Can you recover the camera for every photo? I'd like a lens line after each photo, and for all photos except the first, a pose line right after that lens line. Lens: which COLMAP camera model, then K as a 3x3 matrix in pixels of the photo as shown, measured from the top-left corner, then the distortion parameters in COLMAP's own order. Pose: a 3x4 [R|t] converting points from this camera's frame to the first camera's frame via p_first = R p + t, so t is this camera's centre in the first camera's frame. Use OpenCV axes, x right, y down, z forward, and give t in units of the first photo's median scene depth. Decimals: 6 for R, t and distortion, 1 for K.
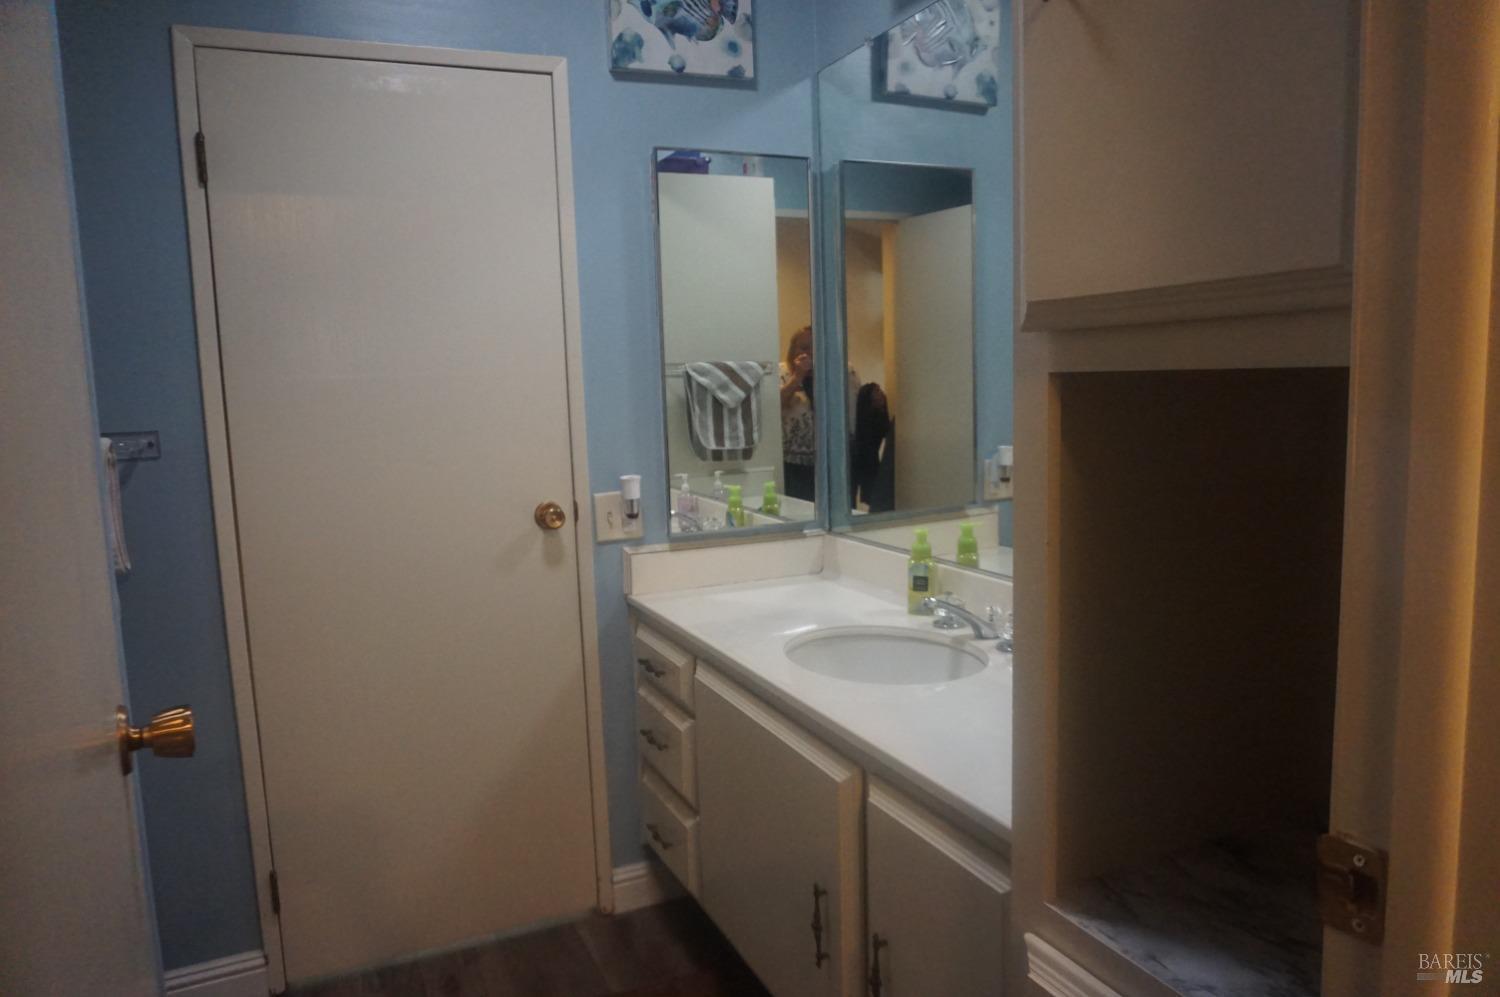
lens RADIAL K [[995.7, 0, 750.4], [0, 995.7, 502.5], [0, 0, 1]] dist [-0.037467, 0.018392]
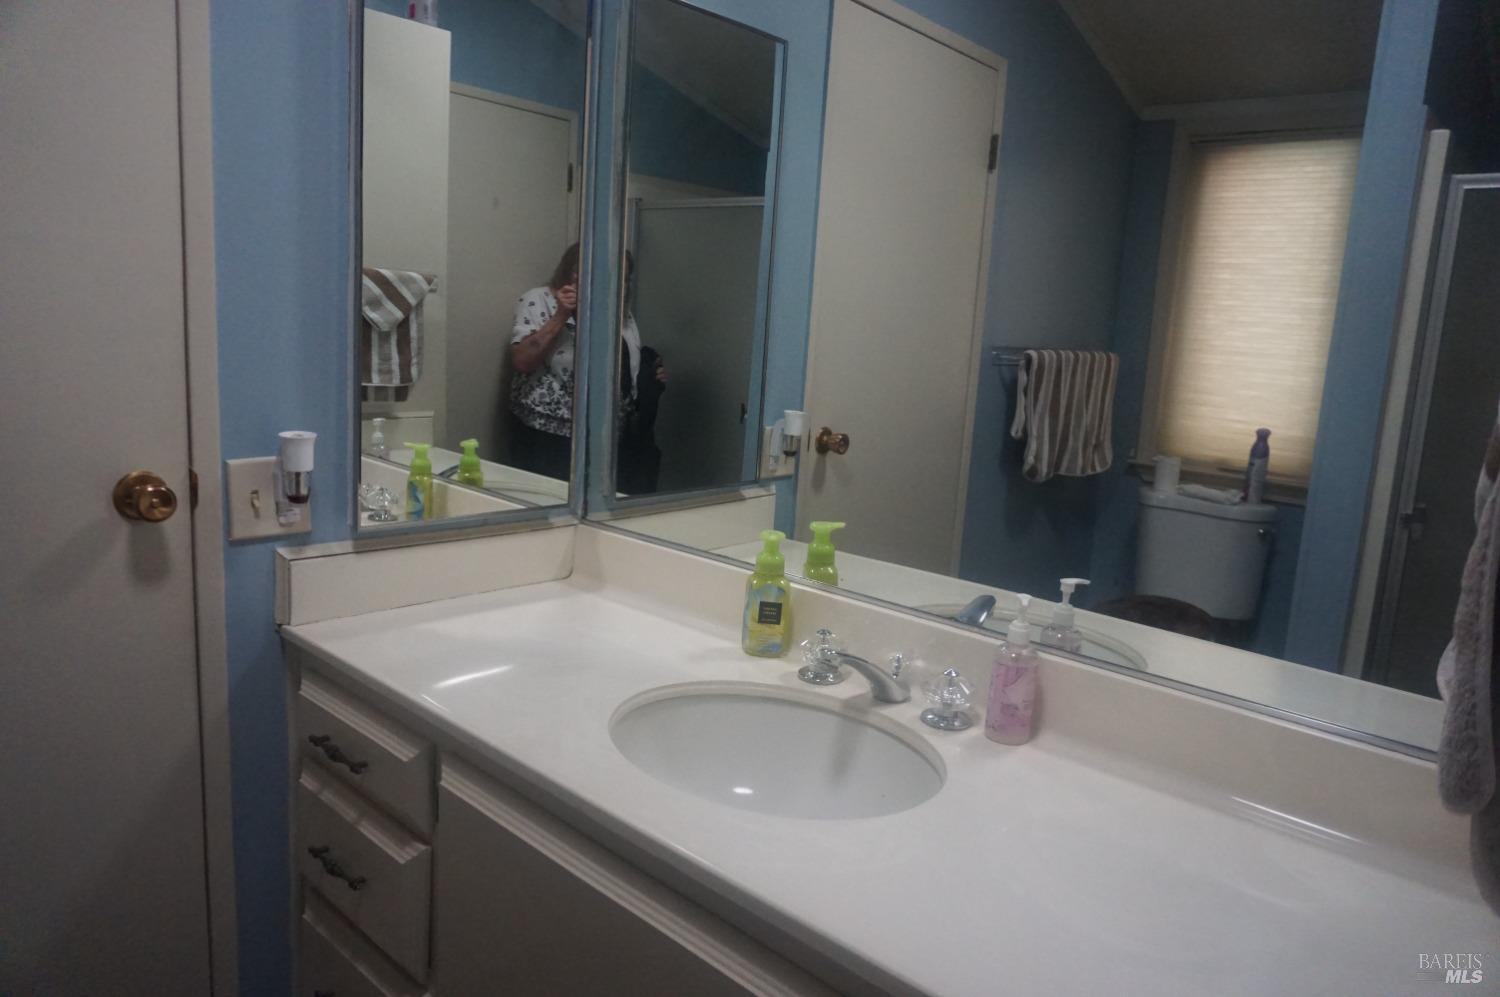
lens RADIAL K [[995.7, 0, 751.0], [0, 995.7, 490.0], [0, 0, 1]] dist [-0.037467, 0.018392]
pose [[0.912510, 0.023502, 0.408379, -0.110958], [-0.042575, 0.998383, 0.037674, -0.026041], [-0.406833, -0.051765, 0.912035, 0.331377]]
